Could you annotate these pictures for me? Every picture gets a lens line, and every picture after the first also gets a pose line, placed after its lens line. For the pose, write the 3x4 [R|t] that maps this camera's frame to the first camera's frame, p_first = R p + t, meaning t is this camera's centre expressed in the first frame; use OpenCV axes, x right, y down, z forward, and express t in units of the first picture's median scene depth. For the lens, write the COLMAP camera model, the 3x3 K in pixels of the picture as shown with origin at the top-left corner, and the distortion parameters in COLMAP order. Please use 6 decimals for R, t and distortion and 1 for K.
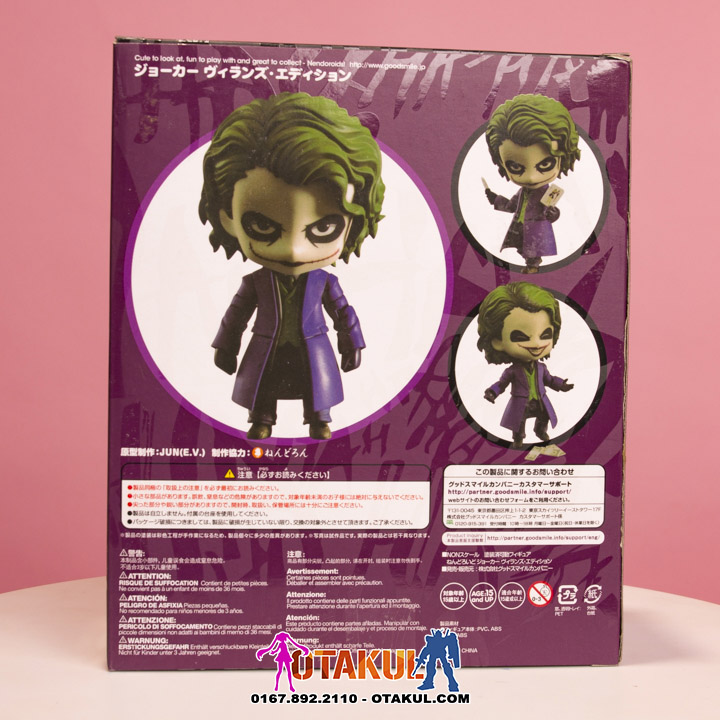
lens RADIAL K [[1453.1, 0, 380.5], [0, 1453.1, 356.1], [0, 0, 1]] dist [-0.114238, 0.000000]
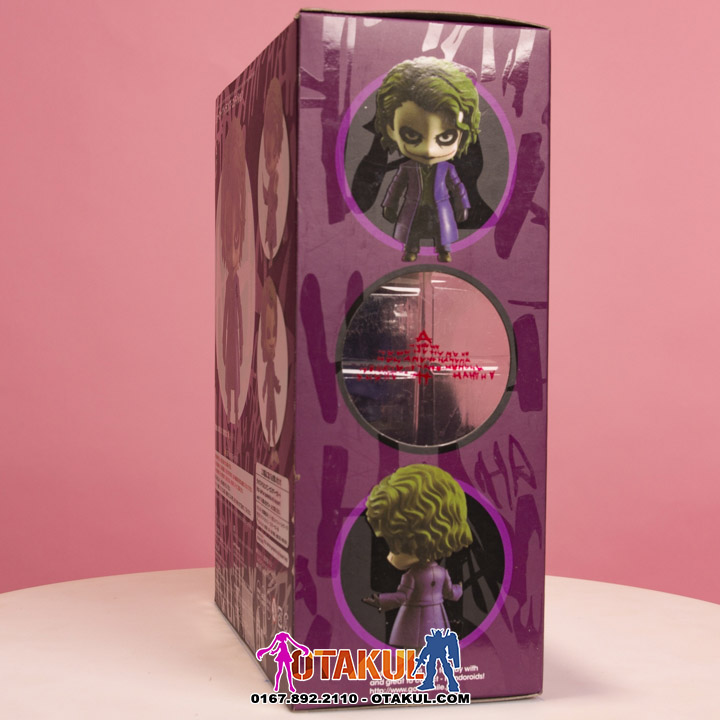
lens RADIAL K [[1453.1, 0, 366.3], [0, 1453.1, 360.7], [0, 0, 1]] dist [-0.114238, 0.000000]
pose [[0.130533, 0.015803, -0.991318, 1.065487], [-0.041109, 0.999099, 0.010514, -0.008633], [0.990591, 0.039379, 0.131065, 0.951332]]
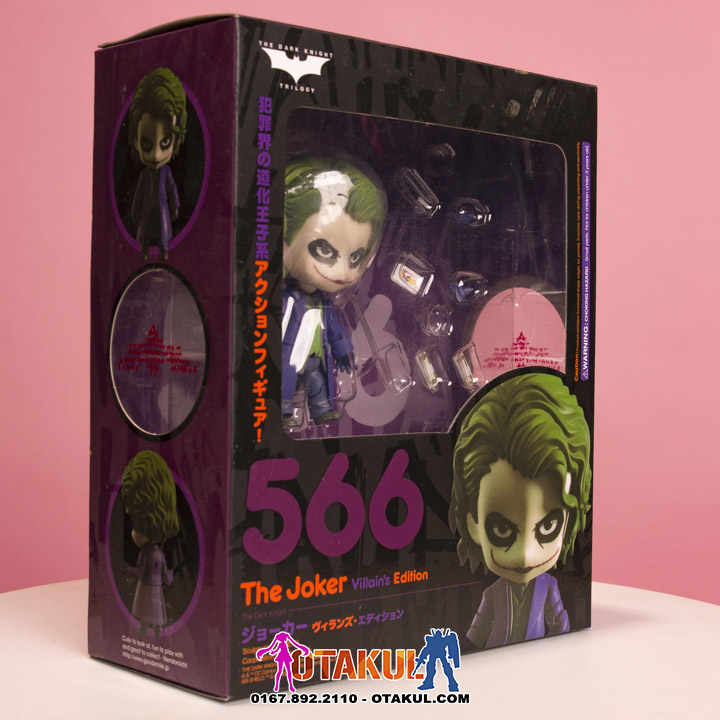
lens RADIAL K [[1453.1, 0, 383.0], [0, 1453.1, 360.7], [0, 0, 1]] dist [-0.114238, 0.000000]
pose [[-0.800996, -0.011641, -0.598556, 0.623245], [-0.045019, 0.998151, 0.040832, -0.042177], [0.596974, 0.059653, -0.800039, 1.971640]]
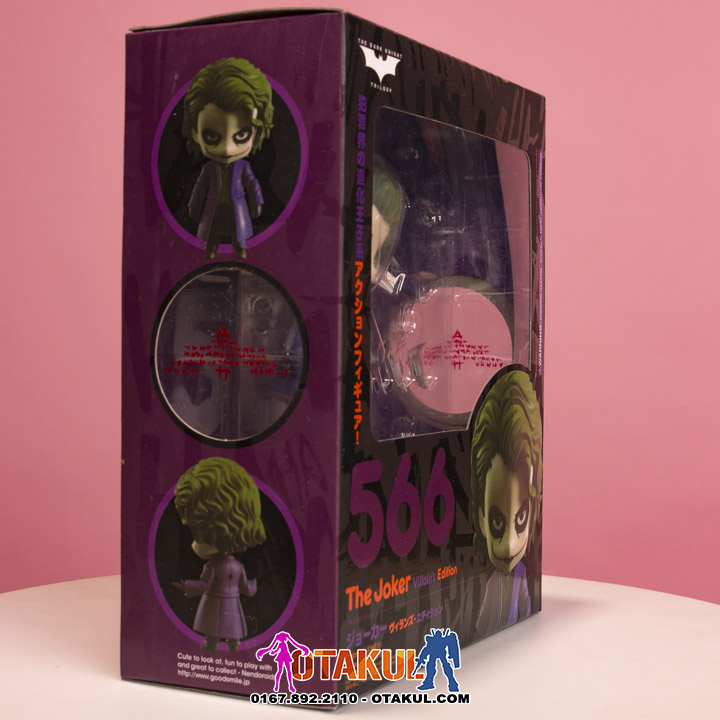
lens RADIAL K [[1453.1, 0, 382.1], [0, 1453.1, 361.7], [0, 0, 1]] dist [-0.114238, 0.000000]
pose [[-0.541194, 0.000504, -0.840897, 0.891950], [-0.046584, 0.998446, 0.030579, -0.030017], [0.839606, 0.055722, -0.540330, 1.692505]]
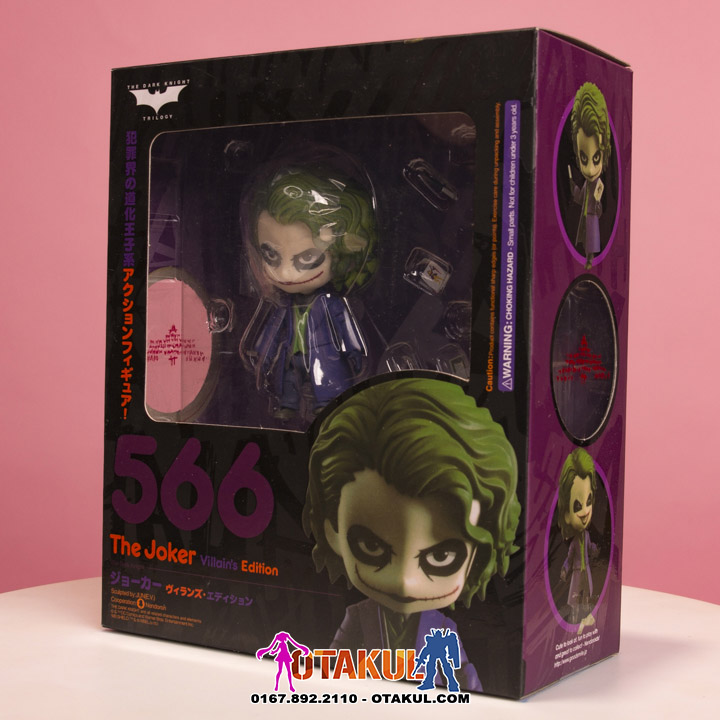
lens RADIAL K [[1453.1, 0, 381.4], [0, 1453.1, 358.4], [0, 0, 1]] dist [-0.114238, 0.000000]
pose [[-0.792843, -0.044194, 0.607822, -0.689857], [-0.011086, 0.998248, 0.058120, -0.061968], [-0.609326, 0.039341, -0.791944, 1.942408]]
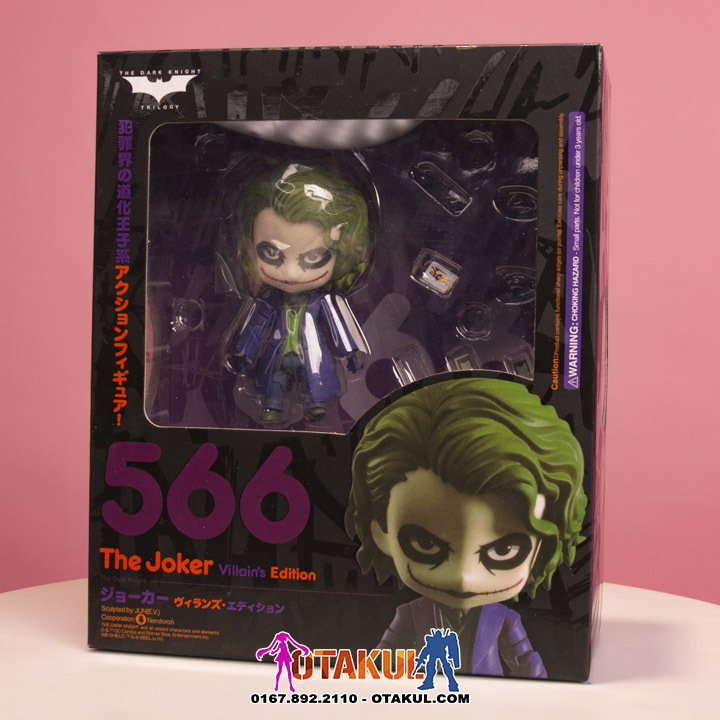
lens RADIAL K [[1453.1, 0, 382.4], [0, 1453.1, 359.6], [0, 0, 1]] dist [-0.114238, 0.000000]
pose [[-0.955779, -0.038706, 0.291528, -0.348762], [-0.022465, 0.998014, 0.058855, -0.062087], [-0.293227, 0.049703, -0.954750, 2.124339]]
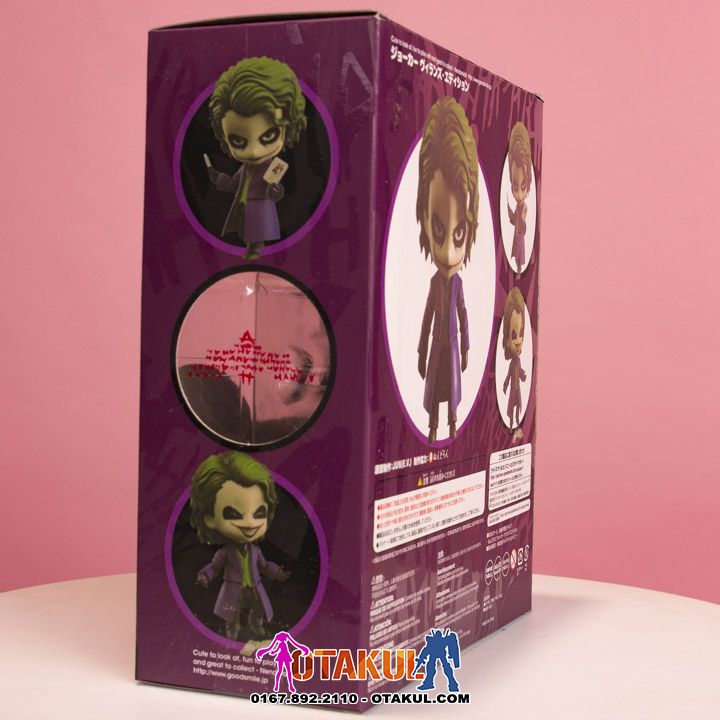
lens RADIAL K [[1453.1, 0, 382.9], [0, 1453.1, 357.7], [0, 0, 1]] dist [-0.114238, 0.000000]
pose [[0.482408, -0.031283, 0.875388, -0.960463], [0.015131, 0.999511, 0.027380, -0.028783], [-0.875816, 0.000038, 0.482645, 0.549005]]
